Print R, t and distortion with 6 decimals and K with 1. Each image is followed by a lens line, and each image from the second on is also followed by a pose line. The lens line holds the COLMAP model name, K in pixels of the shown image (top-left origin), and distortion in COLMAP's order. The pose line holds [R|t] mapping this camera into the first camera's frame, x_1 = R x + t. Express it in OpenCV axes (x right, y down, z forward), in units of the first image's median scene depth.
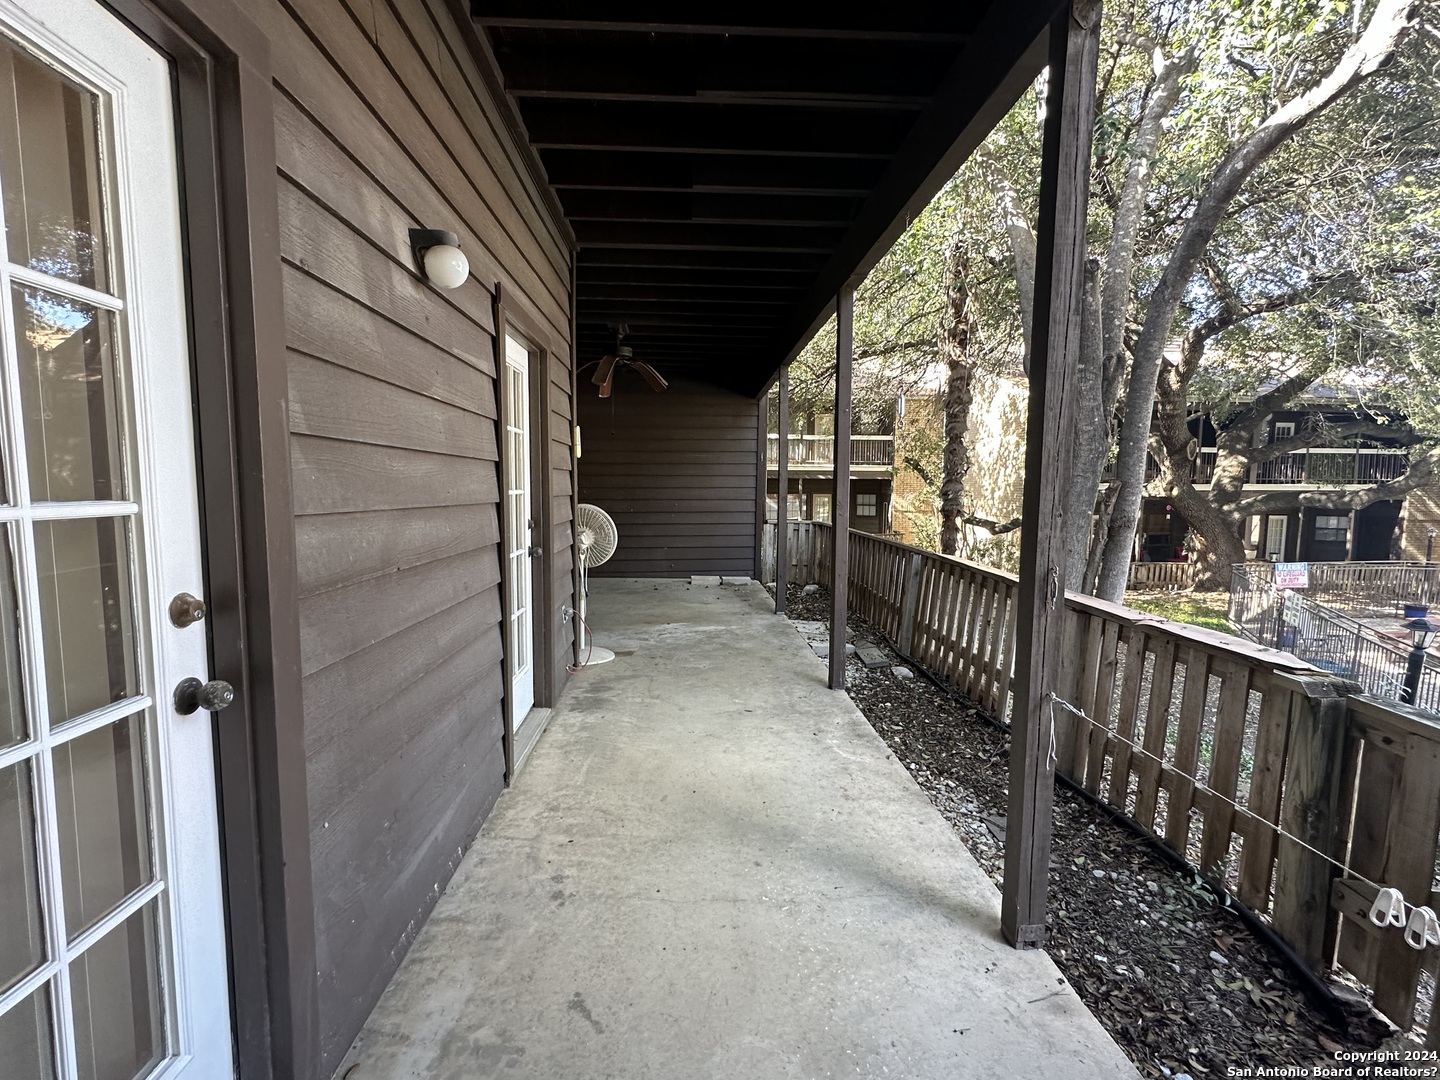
lens RADIAL K [[639.8, 0, 717.2], [0, 639.8, 539.8], [0, 0, 1]] dist [-0.002140, -0.000090]
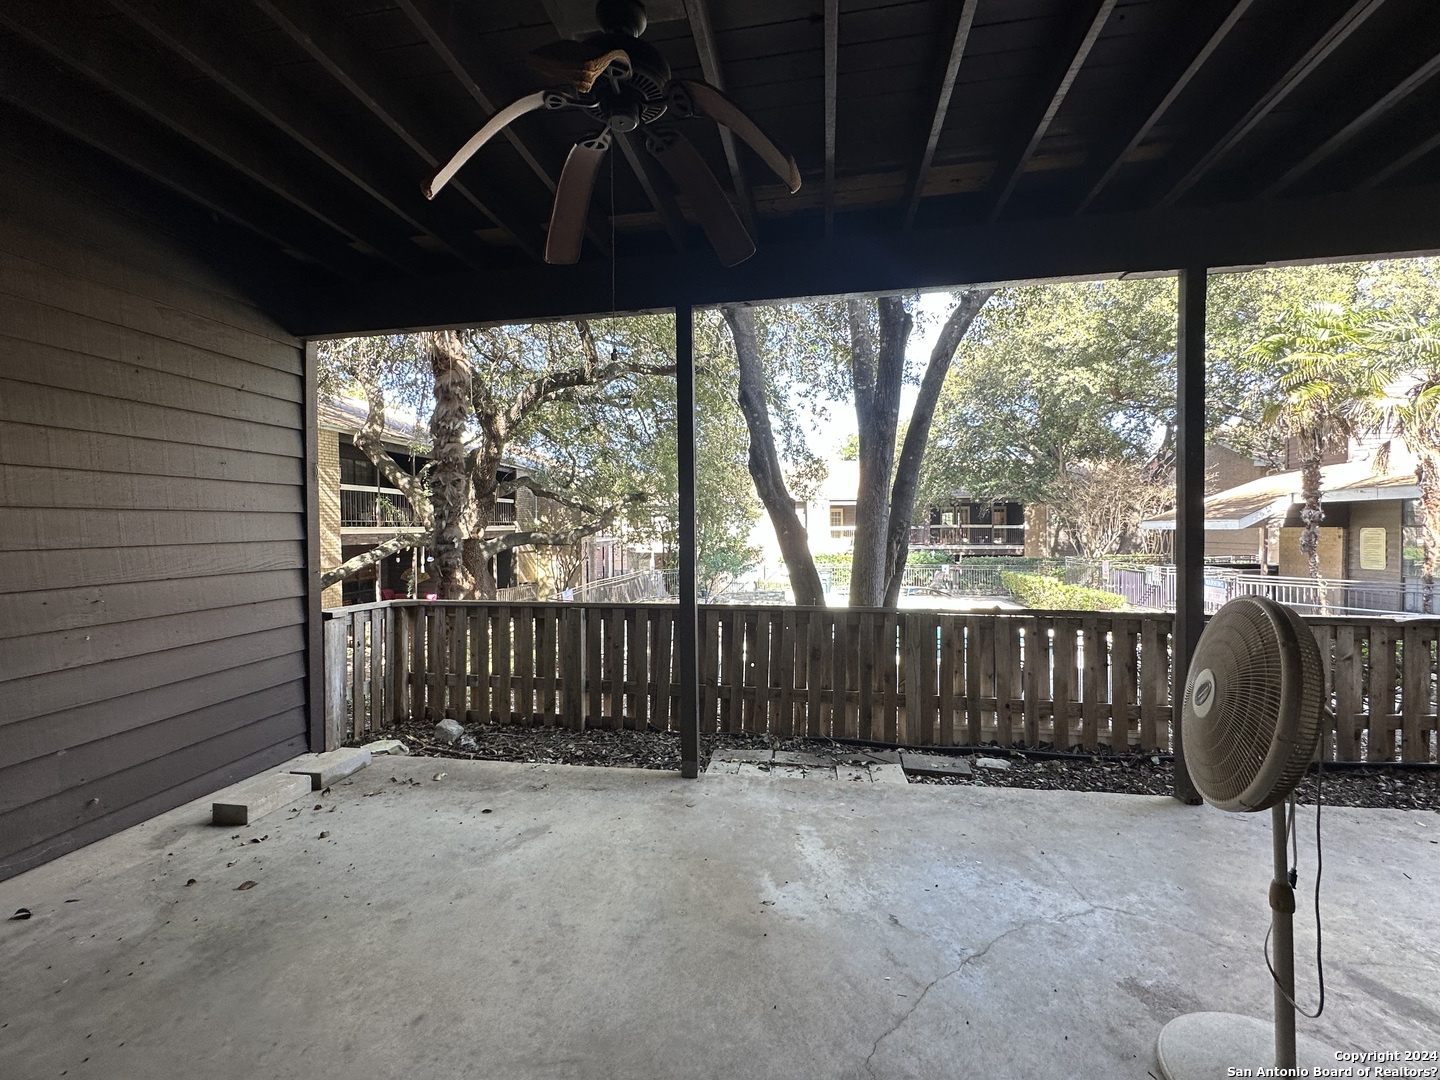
lens RADIAL K [[639.8, 0, 717.2], [0, 639.8, 539.8], [0, 0, 1]] dist [-0.002140, -0.000090]
pose [[0.217881, -0.028695, 0.975554, -0.171938], [0.094833, 0.995460, 0.008100, -0.034386], [-0.971357, 0.090750, 0.219613, 0.368908]]
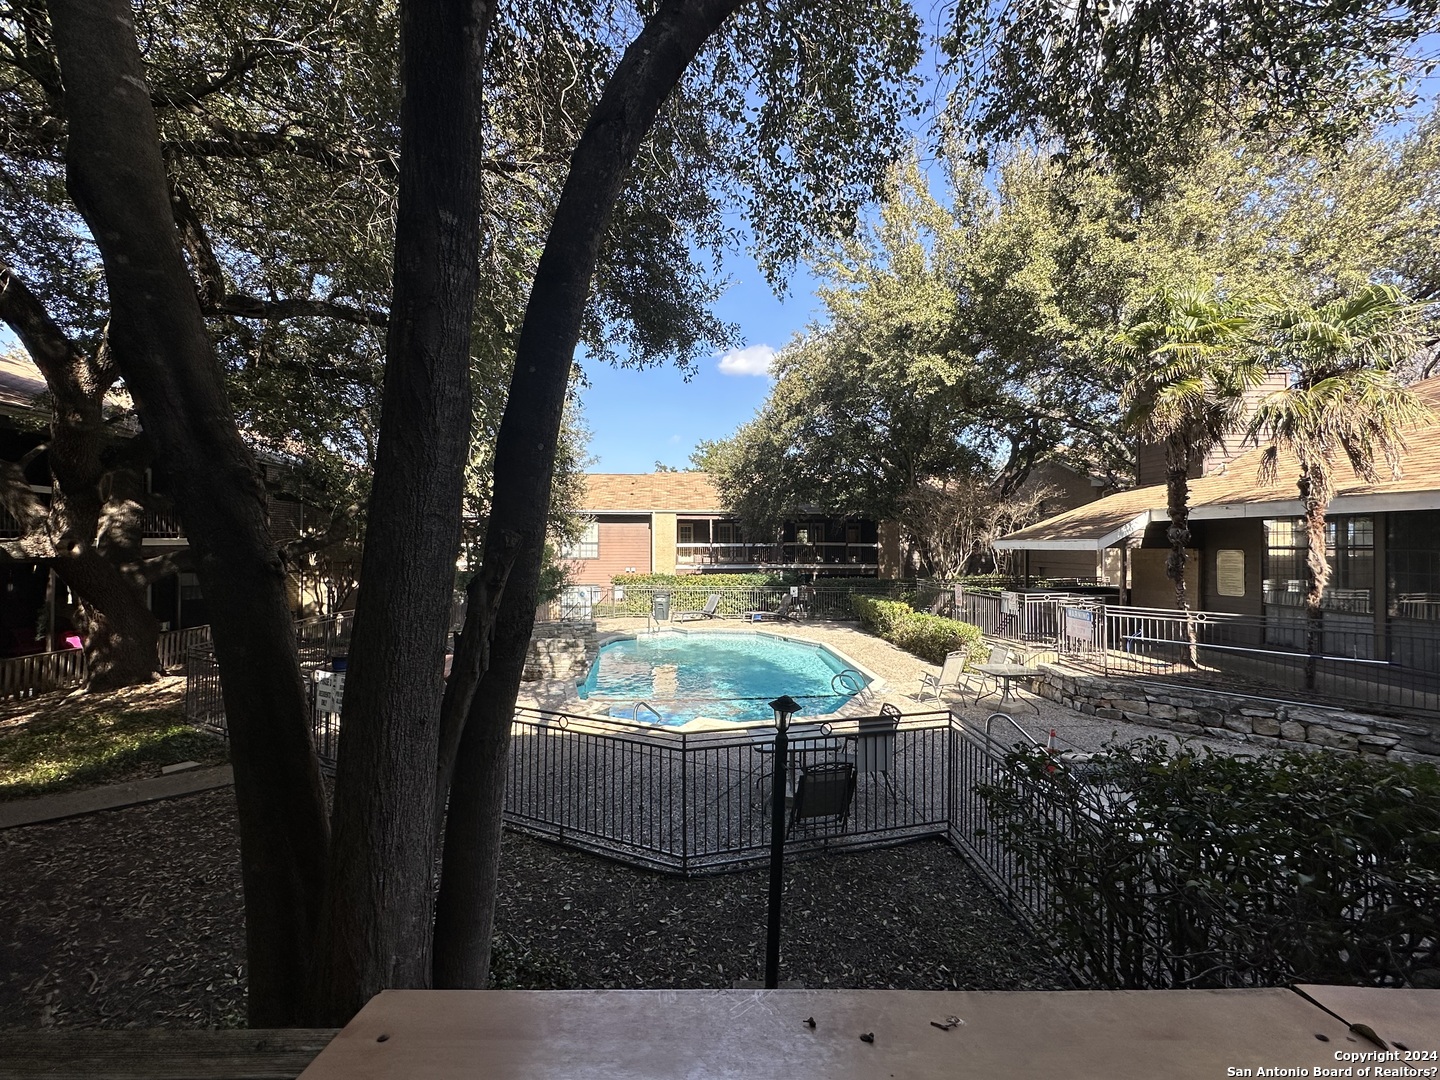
lens RADIAL K [[637.7, 0, 718.9], [0, 637.7, 541.5], [0, 0, 1]] dist [-0.000878, -0.000729]
pose [[0.023136, -0.005447, 0.999717, 0.074921], [0.086662, 0.996232, 0.003422, -0.025838], [-0.995969, 0.086558, 0.023521, 0.296627]]
